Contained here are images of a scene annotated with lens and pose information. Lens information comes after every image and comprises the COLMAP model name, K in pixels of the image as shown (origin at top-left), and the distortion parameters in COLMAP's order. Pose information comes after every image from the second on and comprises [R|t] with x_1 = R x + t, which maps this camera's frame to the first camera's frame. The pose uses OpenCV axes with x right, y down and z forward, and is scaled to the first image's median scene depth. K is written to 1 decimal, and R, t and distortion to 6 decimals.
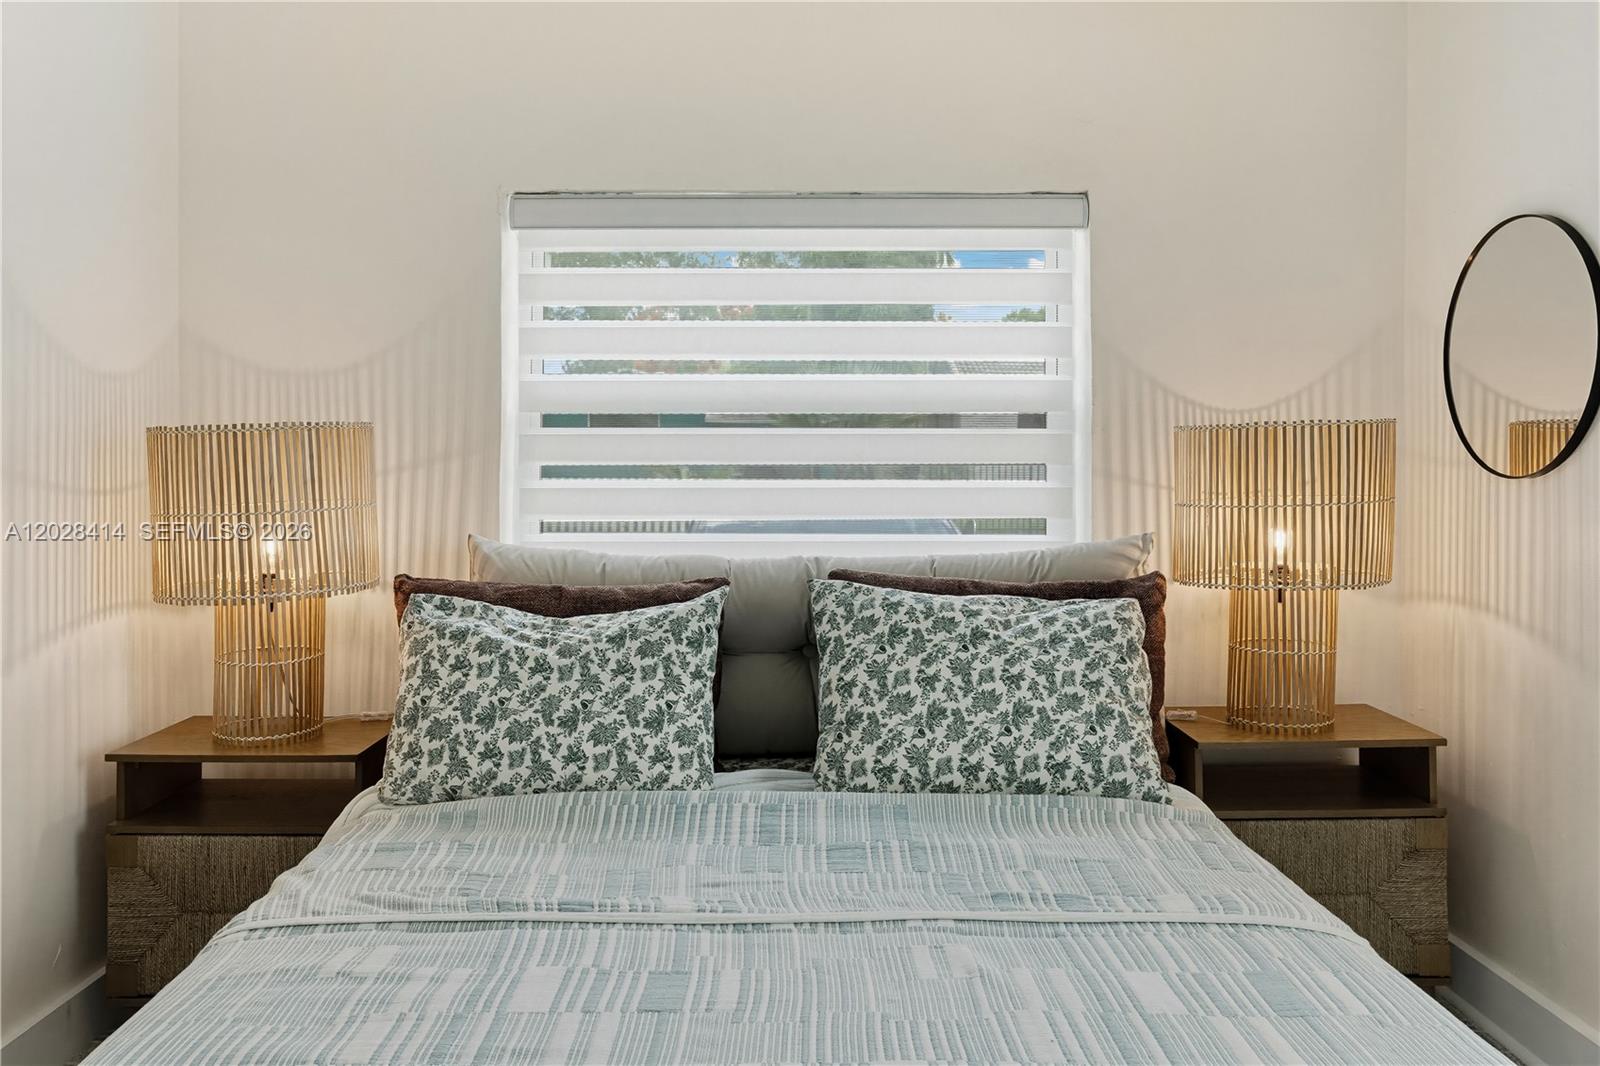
lens RADIAL K [[1306.5, 0, 797.2], [0, 1306.5, 490.8], [0, 0, 1]] dist [-0.003487, 0.001456]
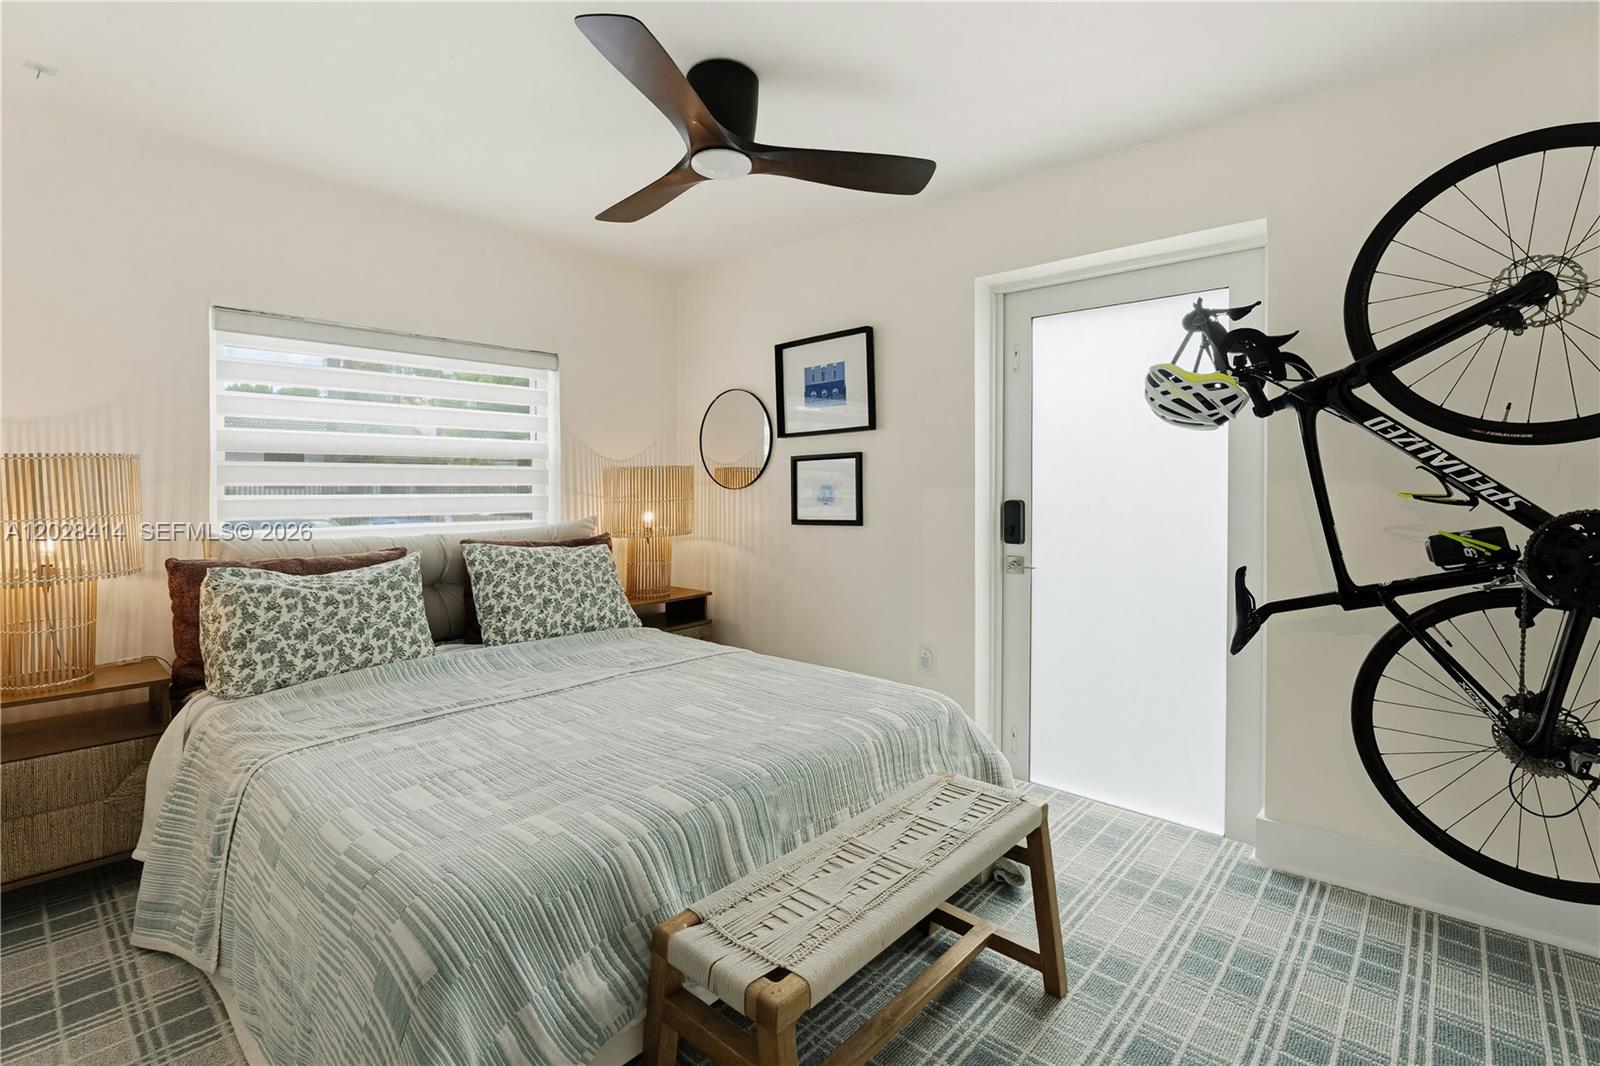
lens RADIAL K [[723.0, 0, 799.3], [0, 723.0, 532.1], [0, 0, 1]] dist [-0.000281, 0.000164]
pose [[0.678965, -0.048498, 0.732567, -0.464780], [0.020579, 0.998681, 0.047041, 0.011445], [-0.733882, -0.016864, 0.679067, -0.091319]]
